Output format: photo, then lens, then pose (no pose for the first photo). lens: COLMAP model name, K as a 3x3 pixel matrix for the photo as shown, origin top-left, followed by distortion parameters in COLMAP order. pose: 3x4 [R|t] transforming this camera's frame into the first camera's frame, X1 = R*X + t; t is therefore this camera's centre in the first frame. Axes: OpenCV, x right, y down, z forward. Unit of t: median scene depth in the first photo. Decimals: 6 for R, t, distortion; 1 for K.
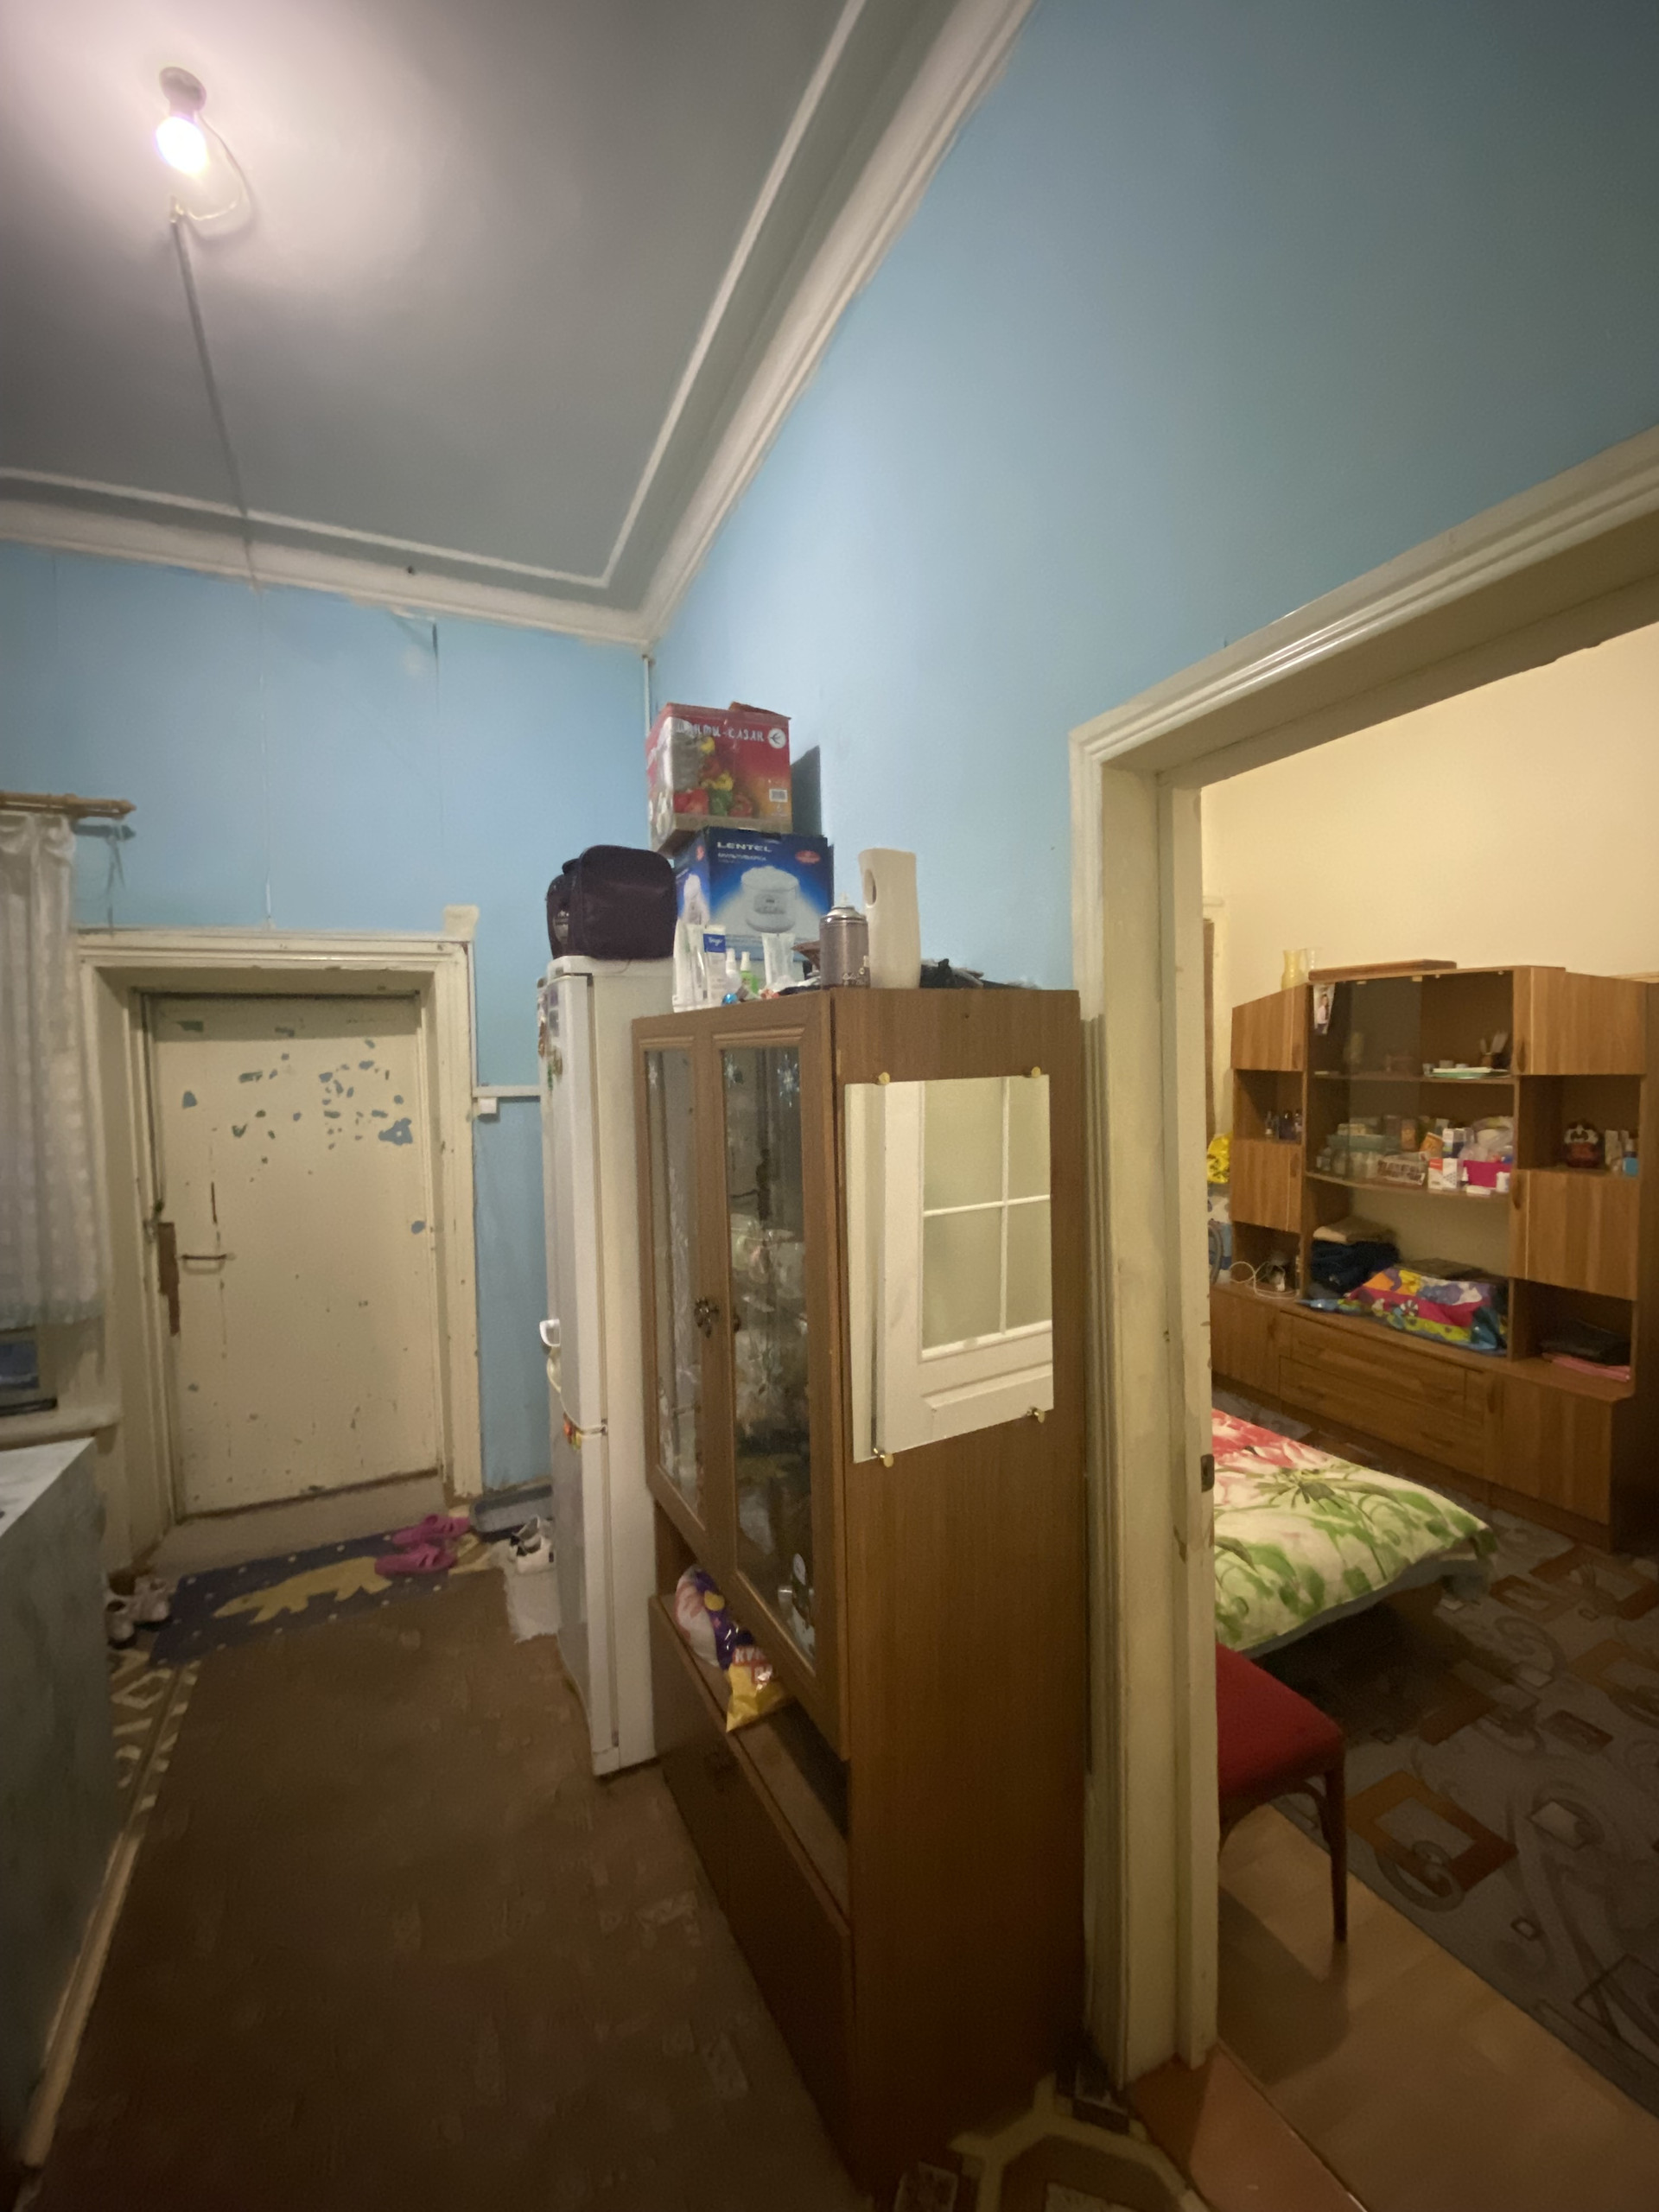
lens RADIAL K [[887.0, 0, 844.0], [0, 887.0, 1097.3], [0, 0, 1]] dist [0.002896, -0.015101]
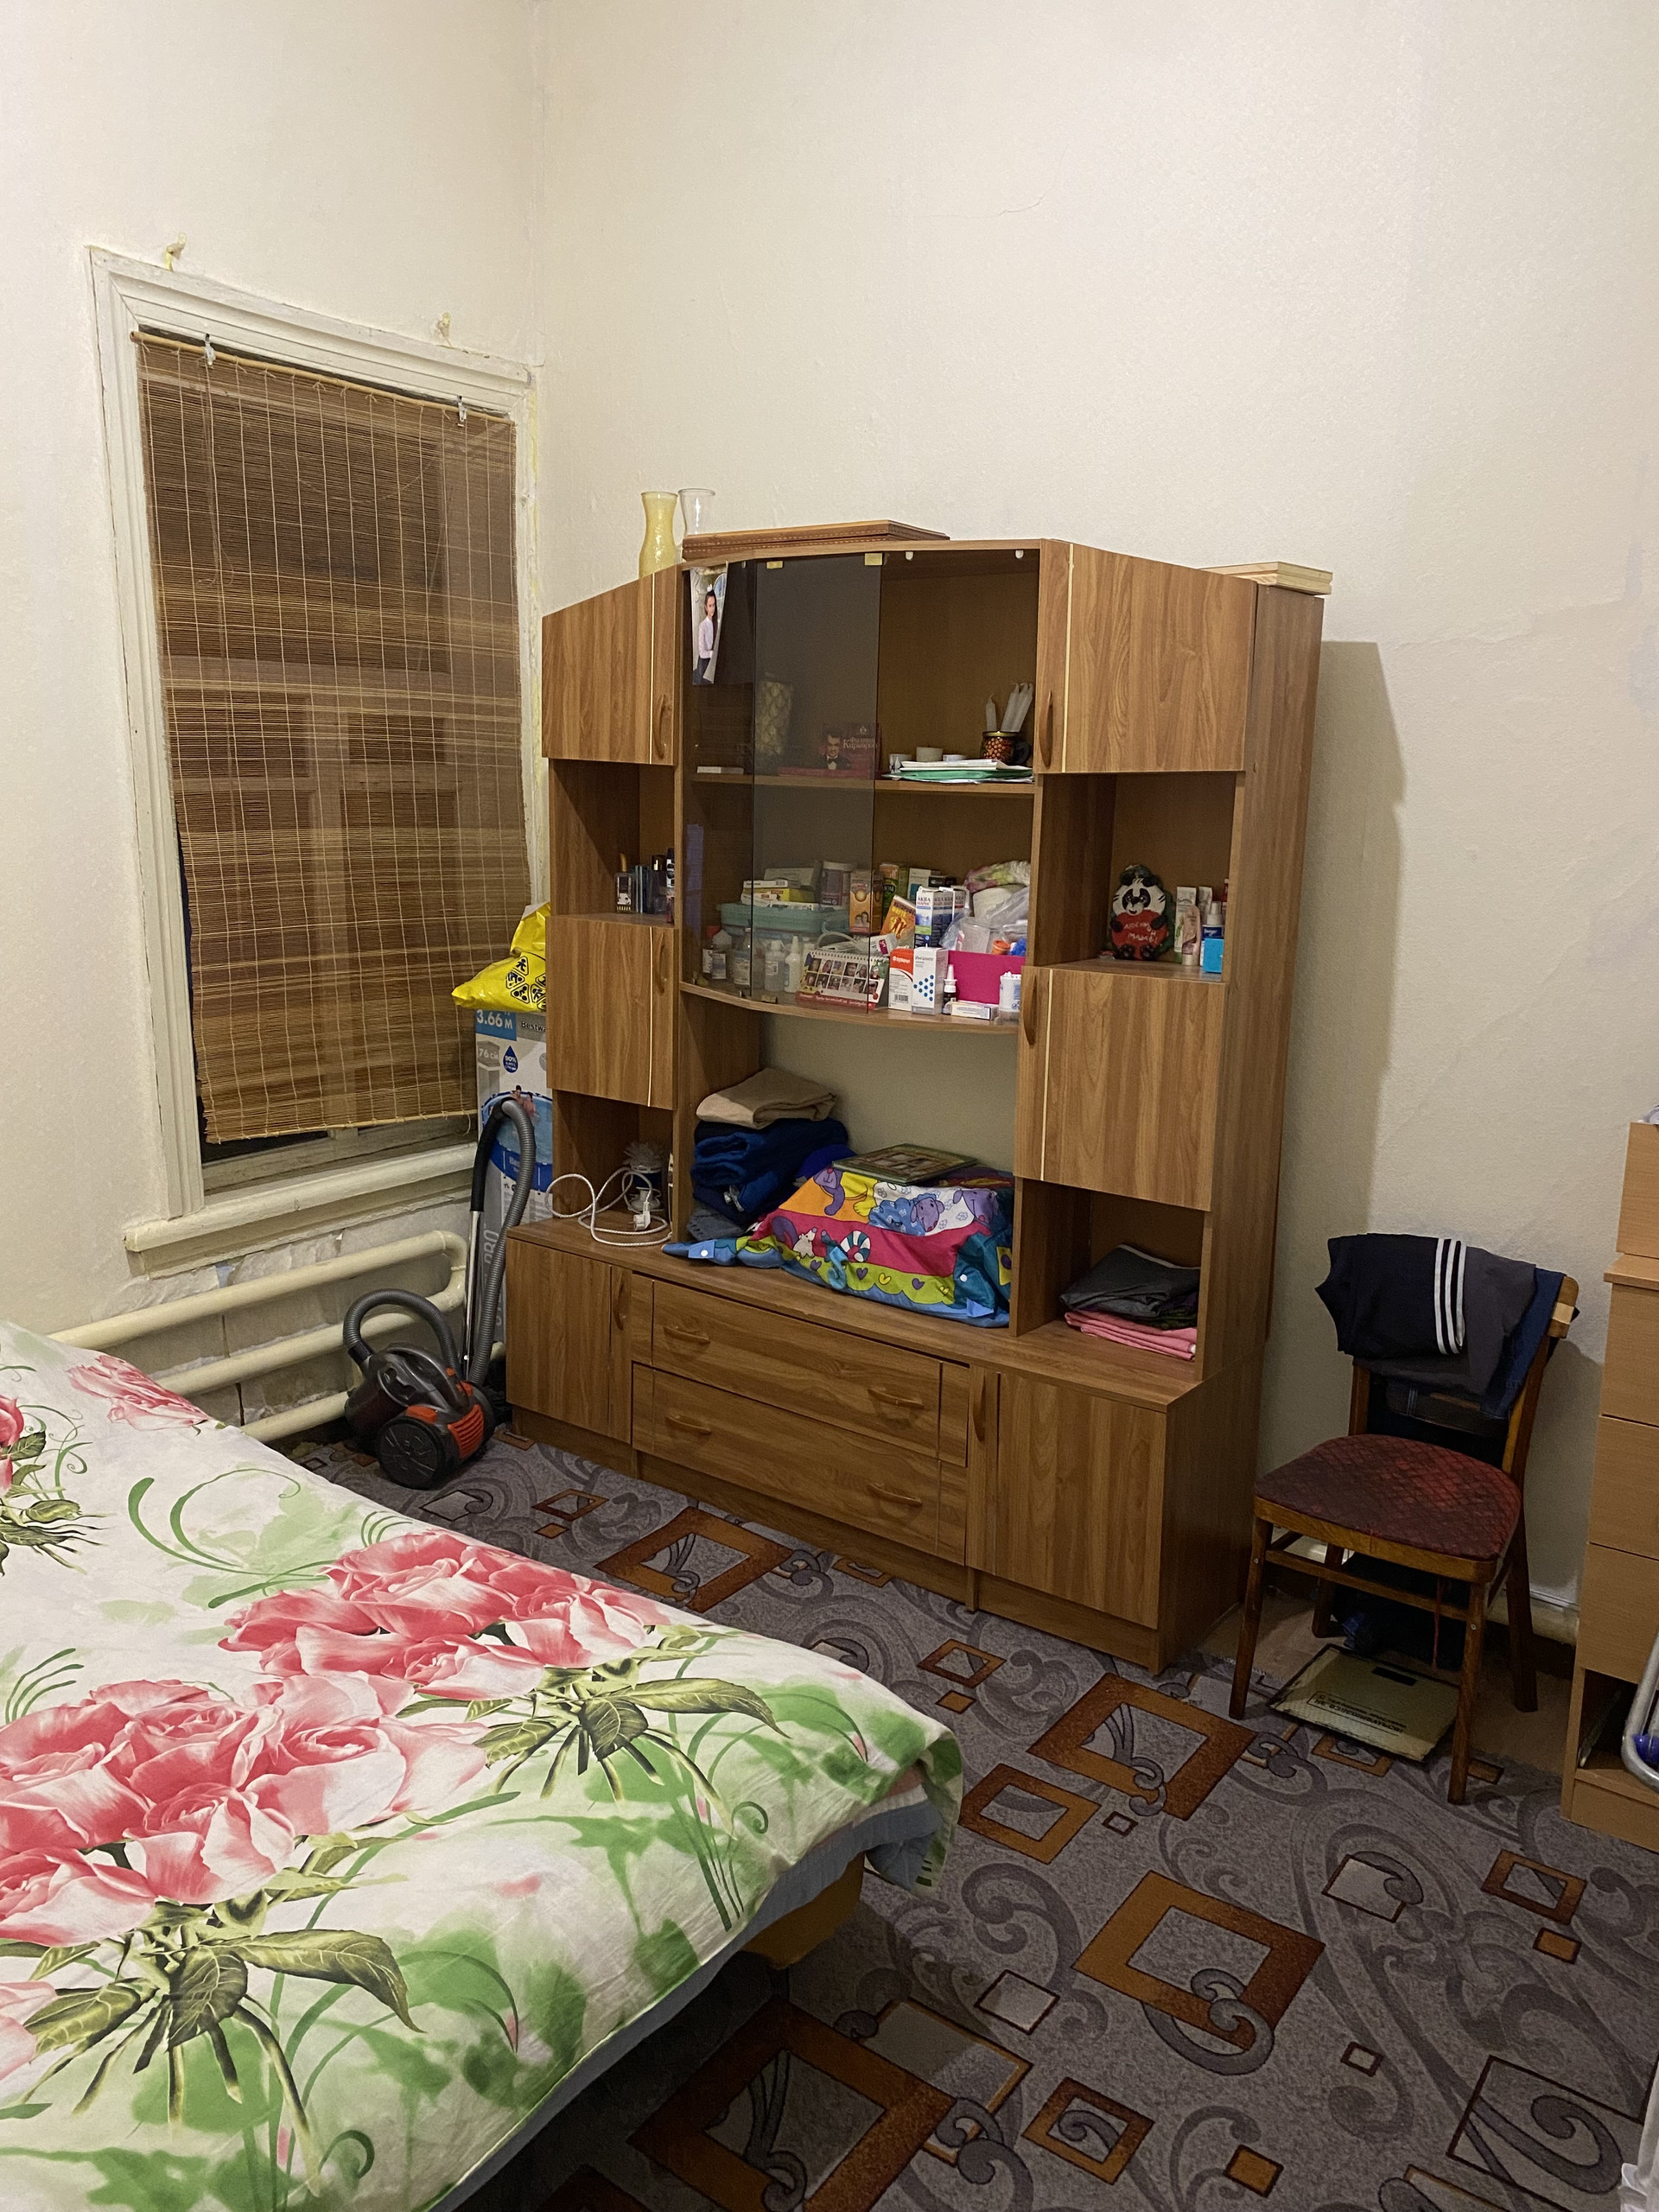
lens RADIAL K [[1693.0, 0, 820.1], [0, 1693.0, 1120.6], [0, 0, 1]] dist [0.035631, -0.011933]
pose [[0.876751, -0.067715, 0.476154, 0.182955], [-0.009144, 0.987513, 0.157273, 0.016732], [-0.480858, -0.142243, 0.865183, 0.203782]]
